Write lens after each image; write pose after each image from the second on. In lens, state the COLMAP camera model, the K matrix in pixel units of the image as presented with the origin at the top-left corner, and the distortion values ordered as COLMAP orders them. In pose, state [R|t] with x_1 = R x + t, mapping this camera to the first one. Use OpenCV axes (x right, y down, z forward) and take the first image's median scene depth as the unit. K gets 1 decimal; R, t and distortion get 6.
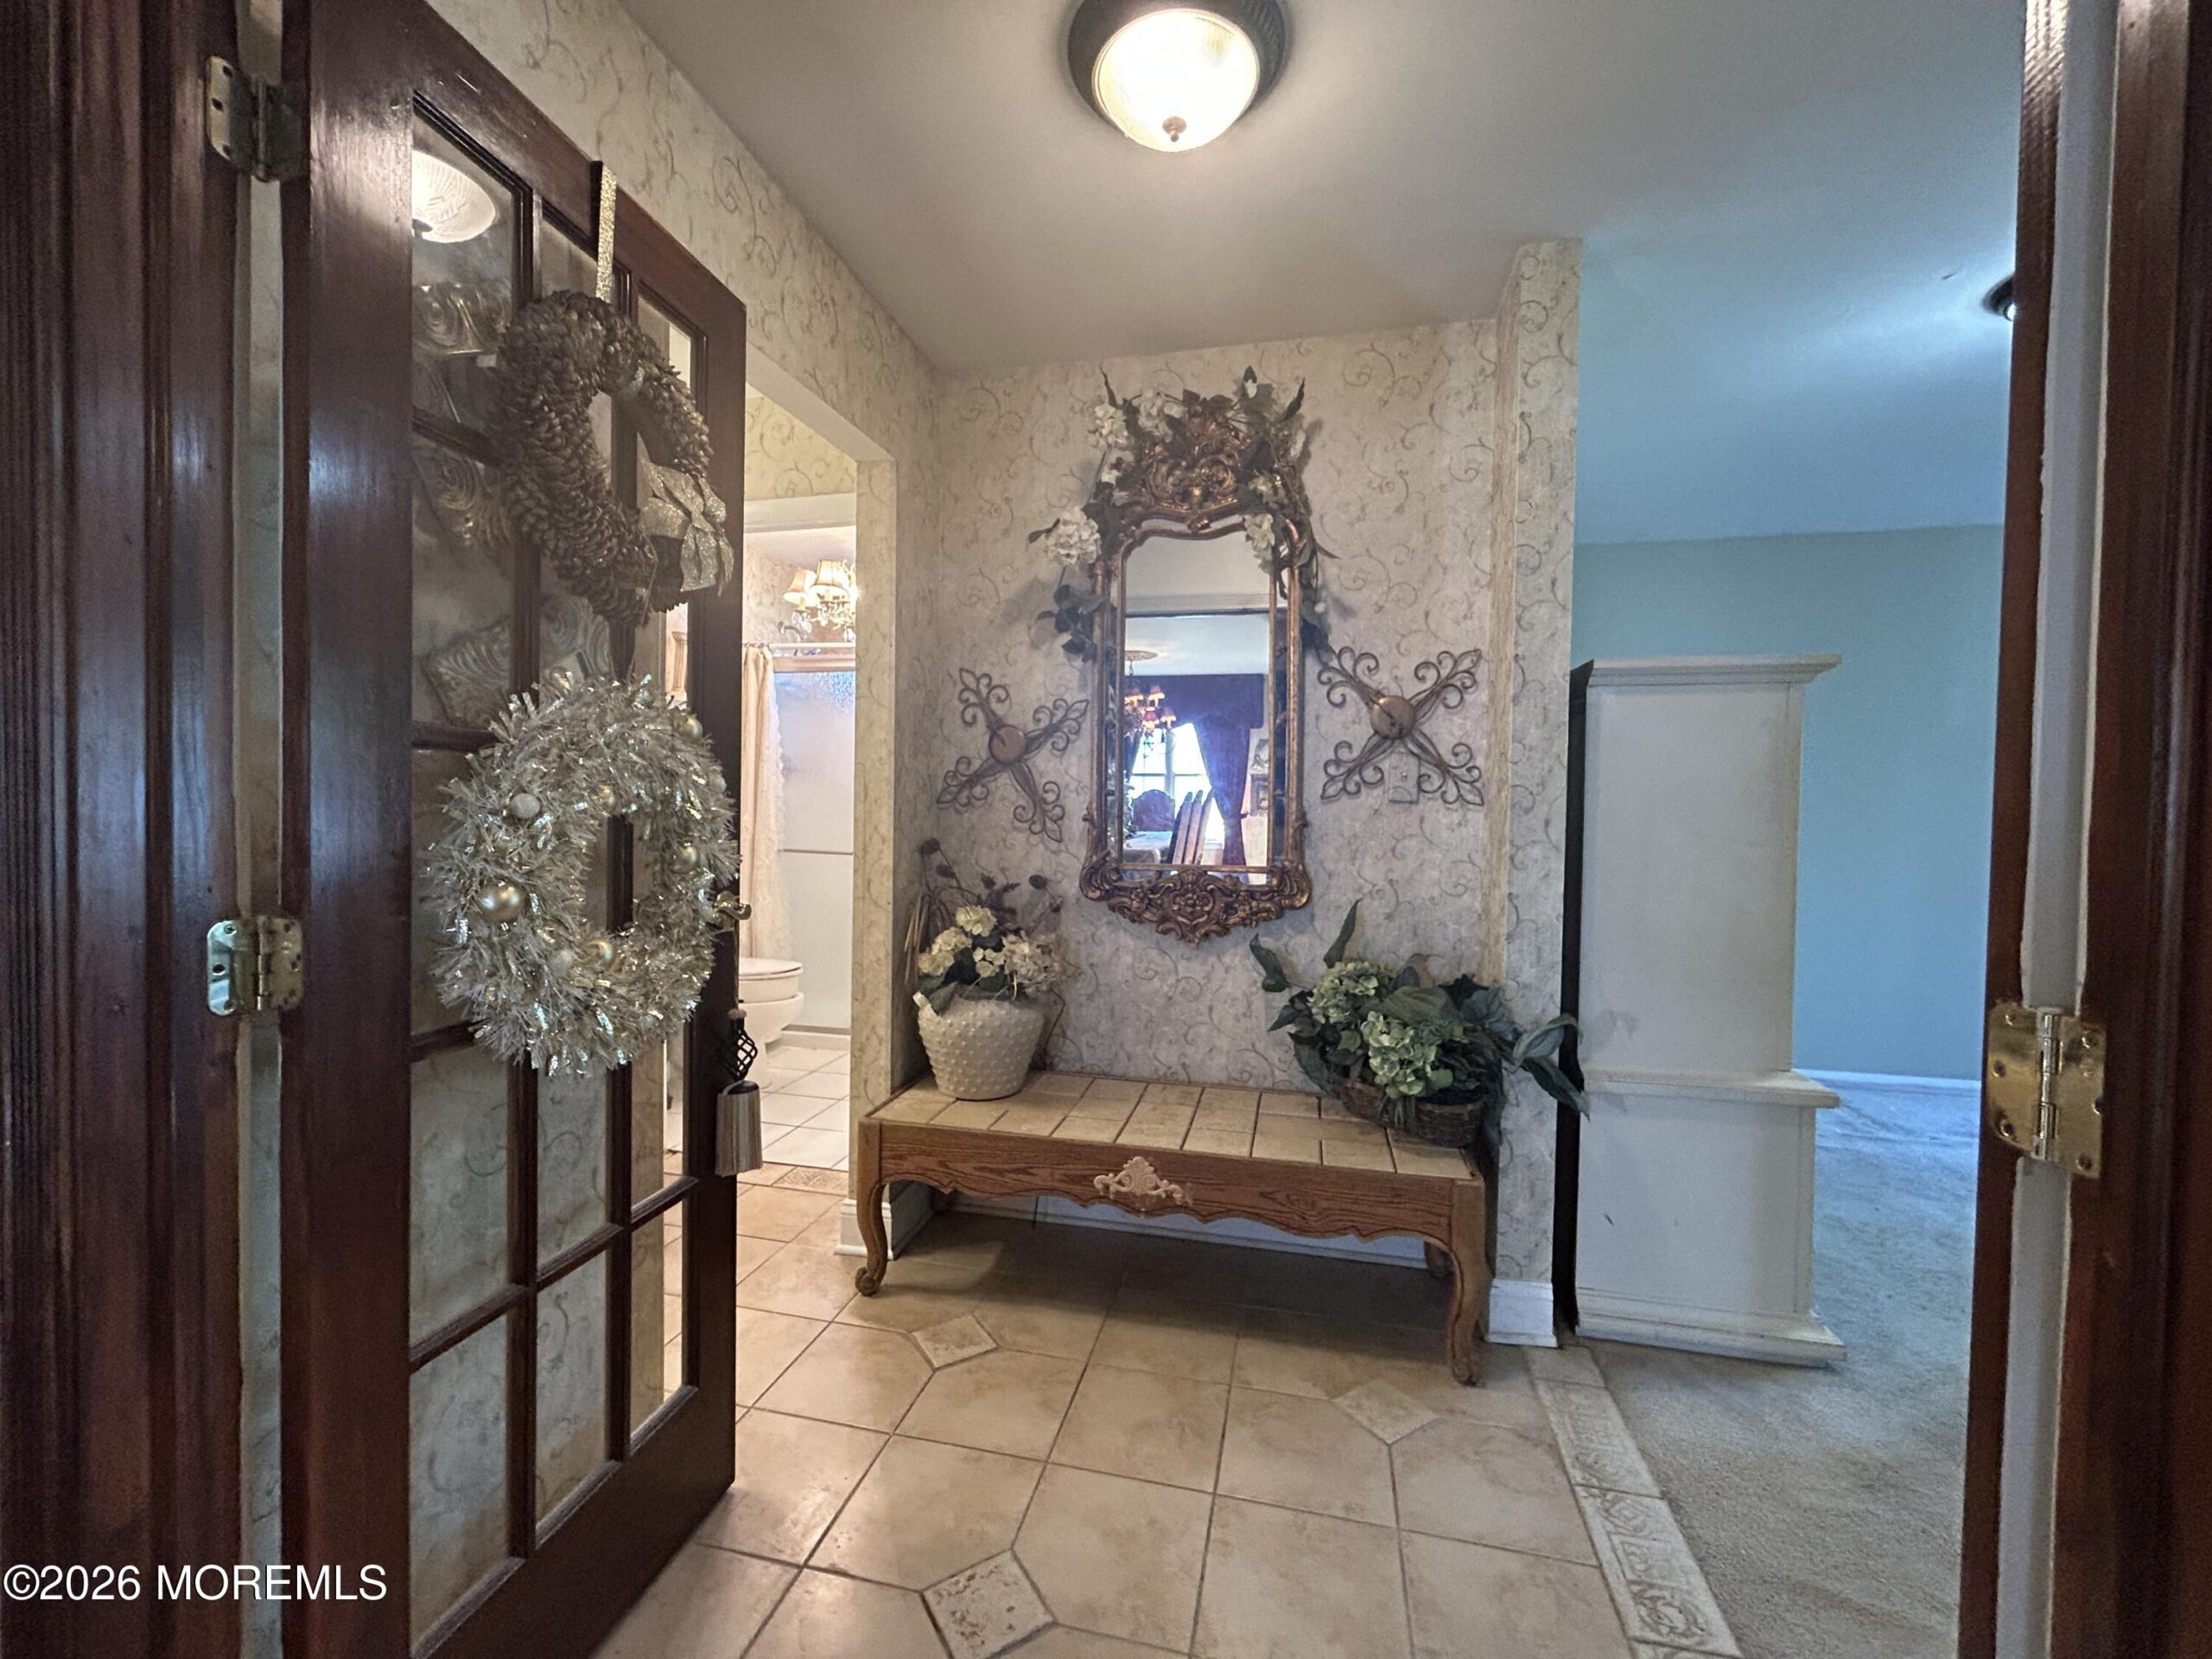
lens RADIAL K [[896.0, 0, 1103.5], [0, 896.0, 830.6], [0, 0, 1]] dist [0.000299, -0.000060]
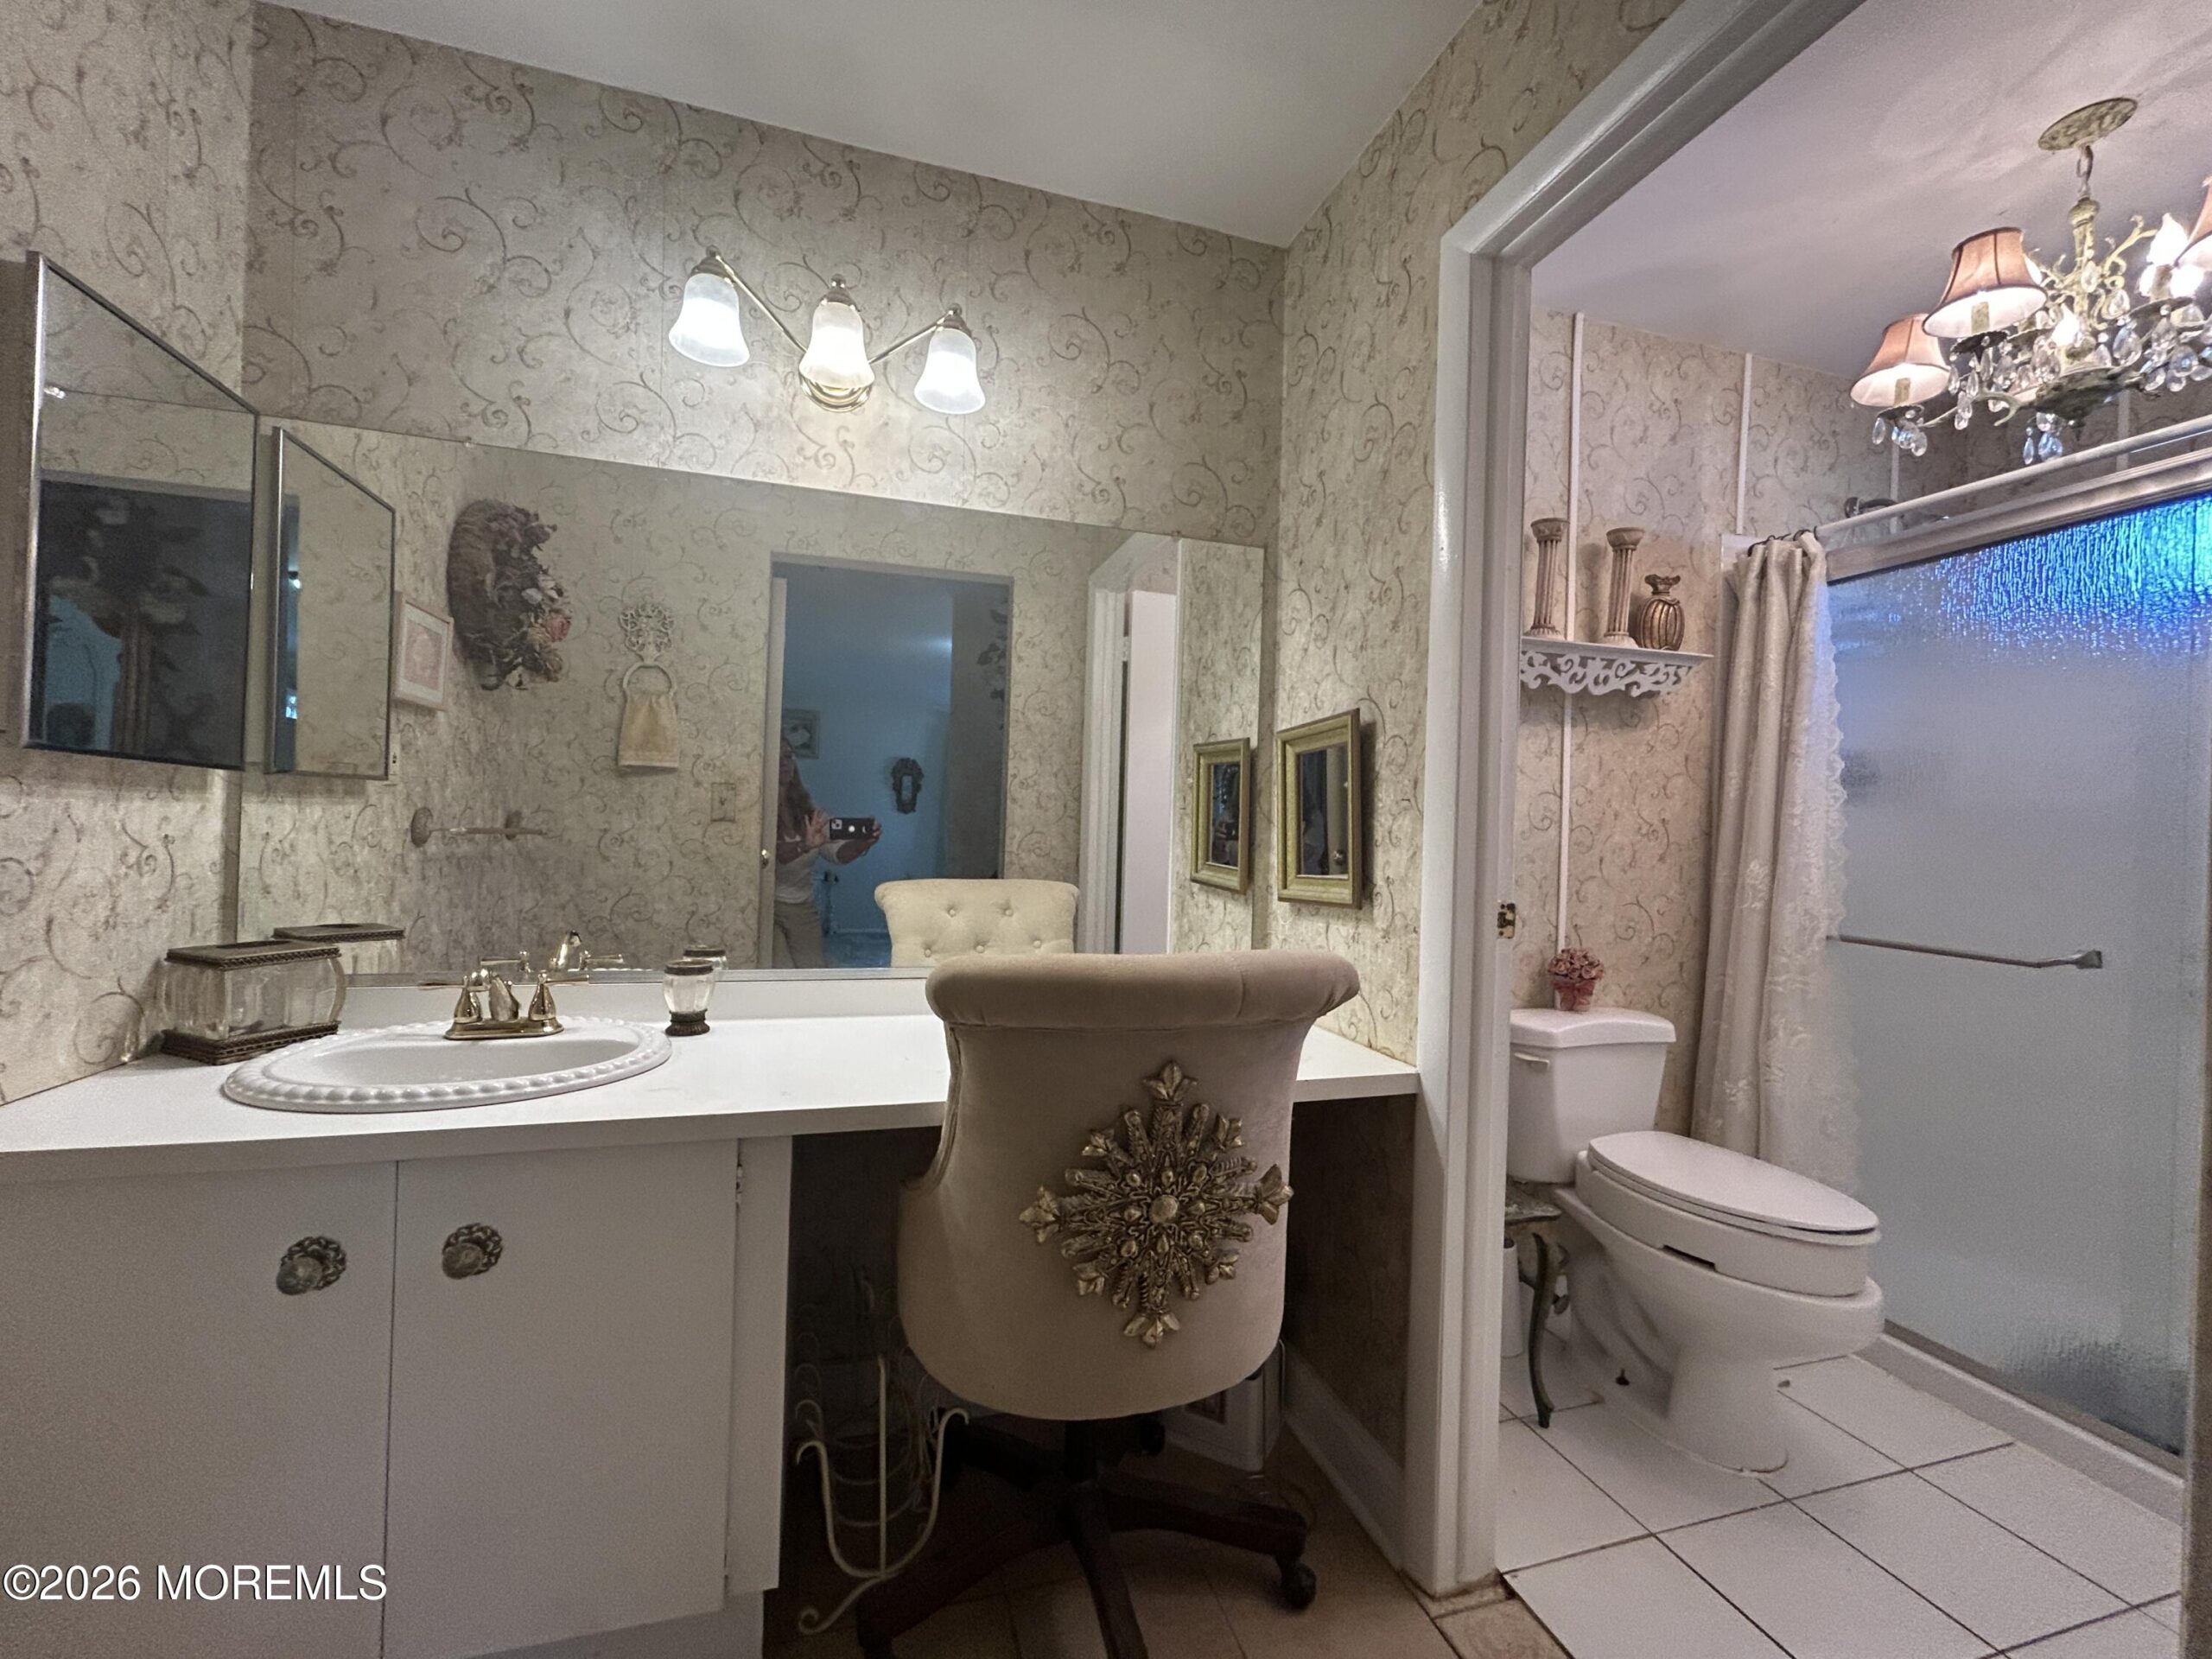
lens RADIAL K [[896.0, 0, 1101.9], [0, 896.0, 831.8], [0, 0, 1]] dist [0.000299, -0.000060]
pose [[0.495933, 0.004786, -0.868347, -0.141552], [-0.048376, 0.998584, -0.022125, -0.006240], [0.867012, 0.052980, 0.495463, 0.432649]]
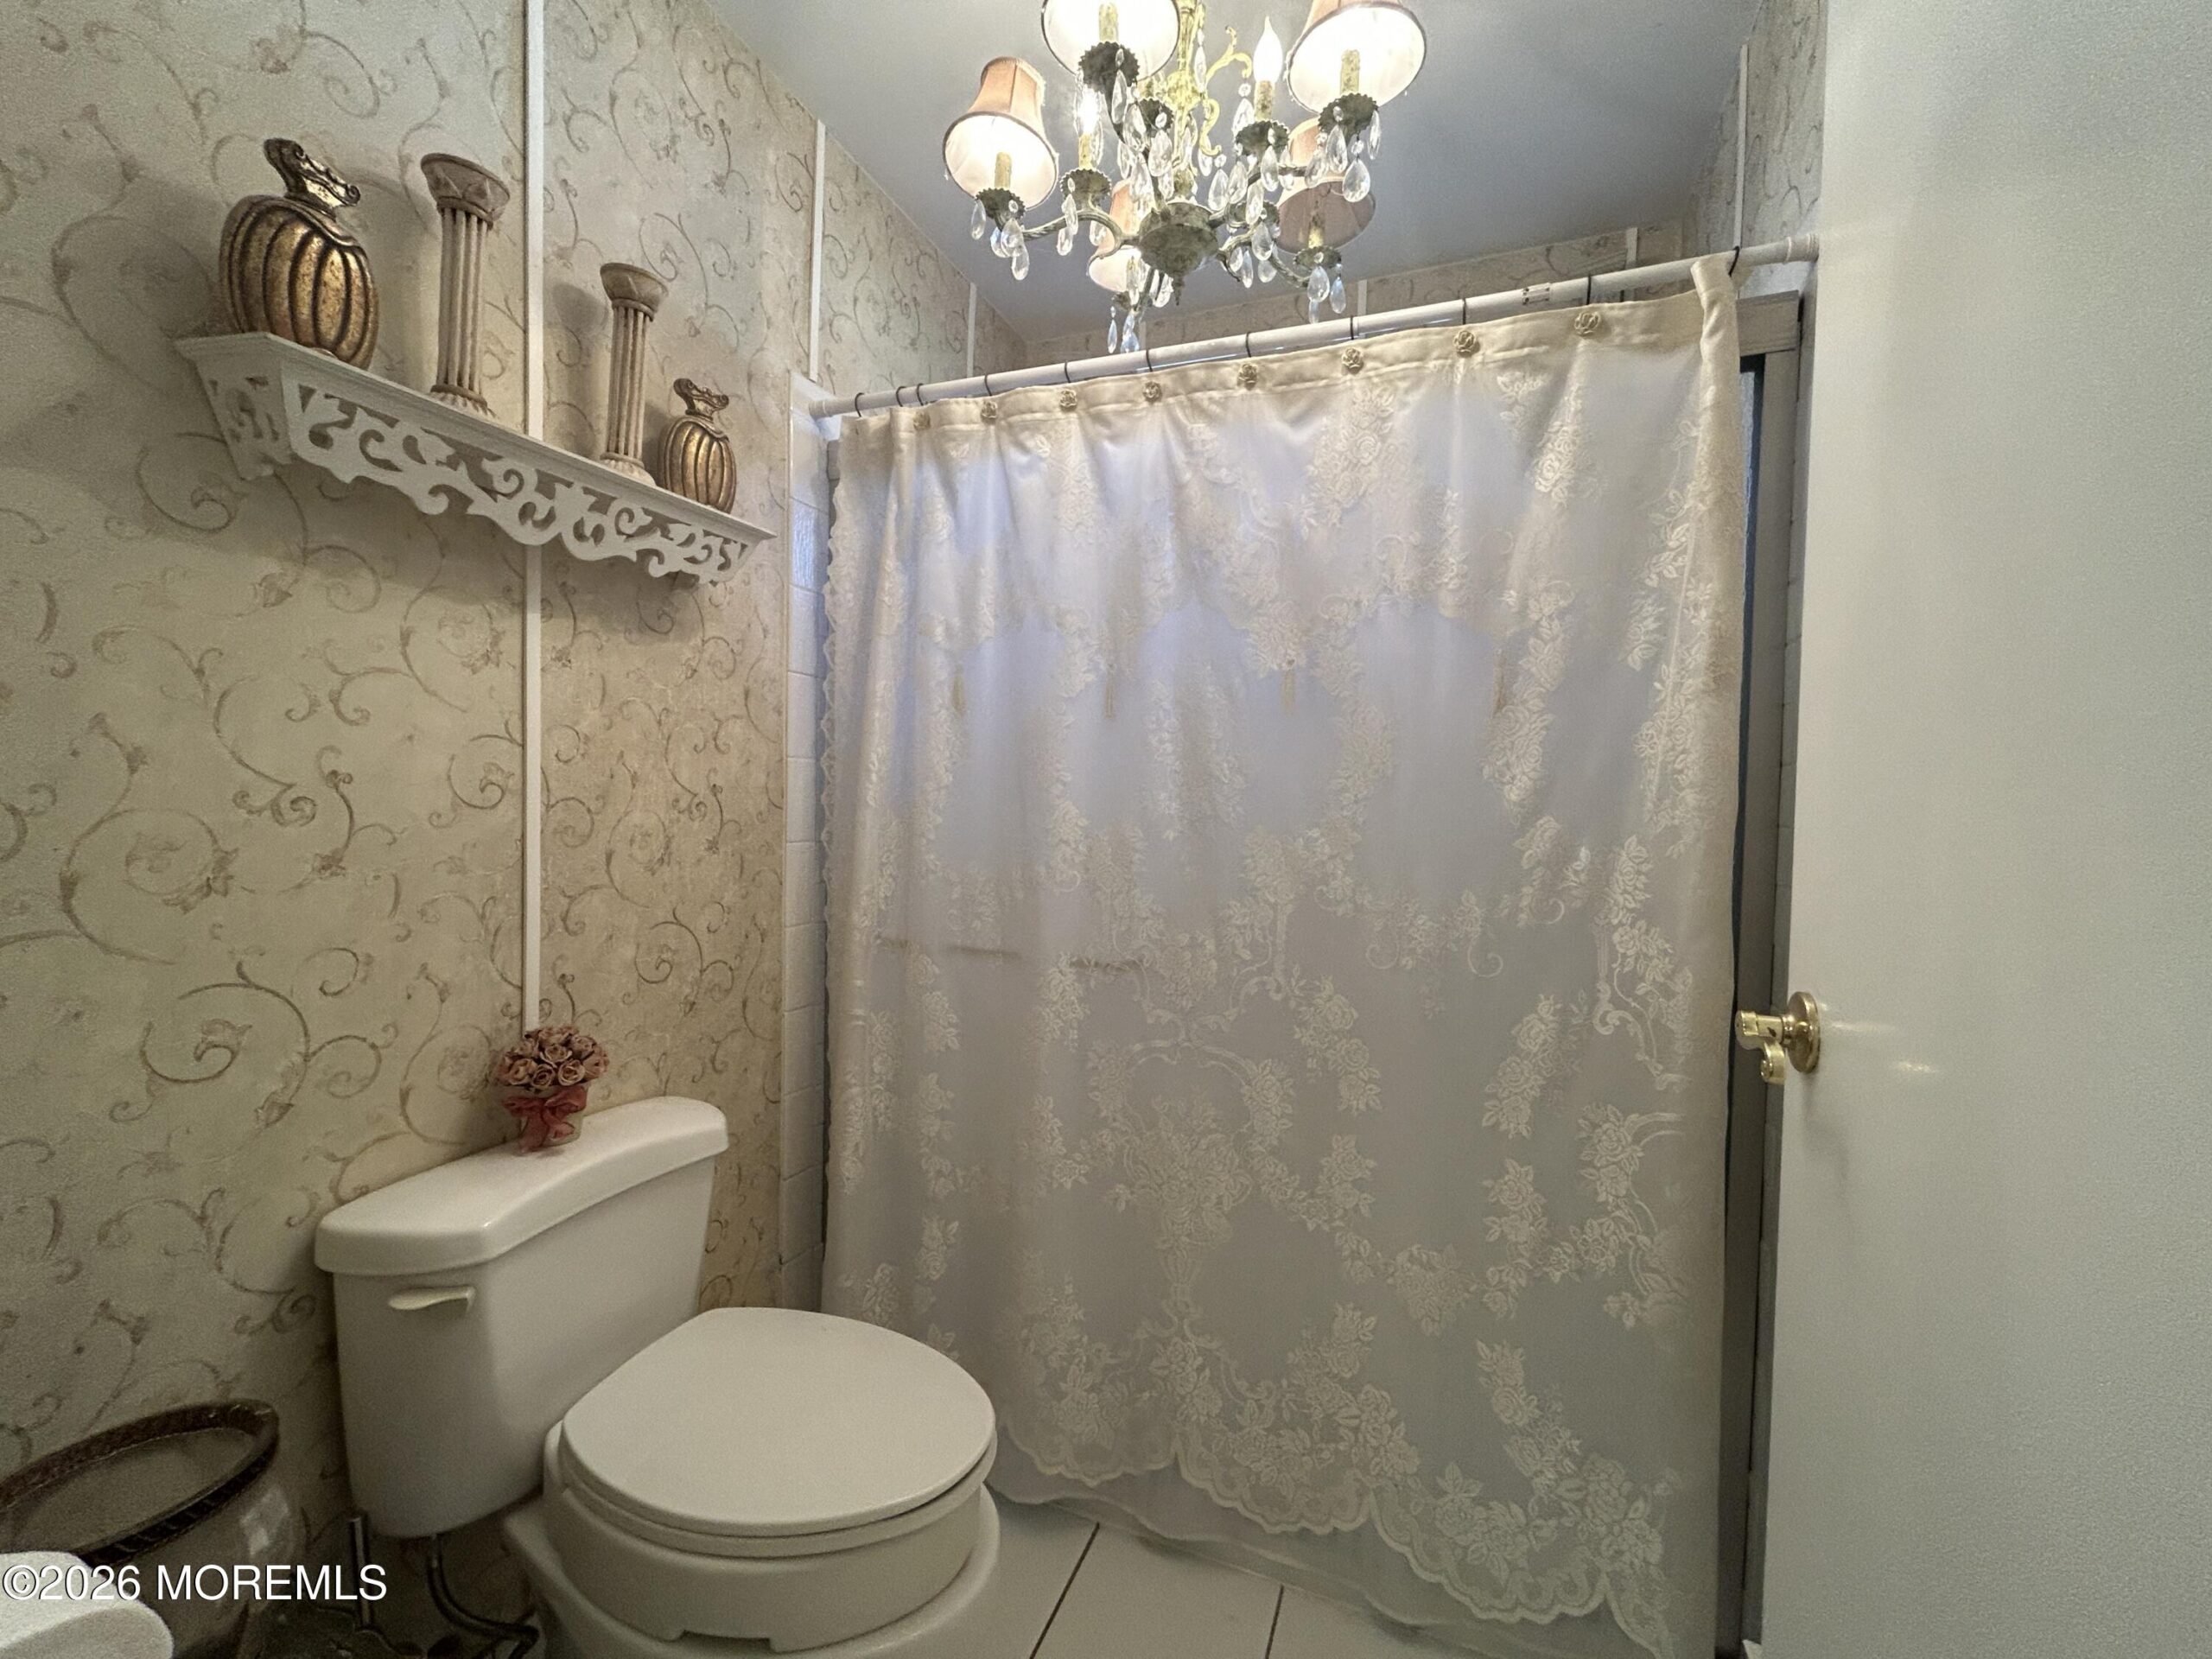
lens RADIAL K [[896.0, 0, 1103.8], [0, 896.0, 820.6], [0, 0, 1]] dist [0.000299, -0.000060]
pose [[0.989550, 0.014931, -0.143416, -0.248039], [-0.016090, 0.999847, -0.006922, -0.029552], [0.143291, 0.009158, 0.989638, 0.682826]]
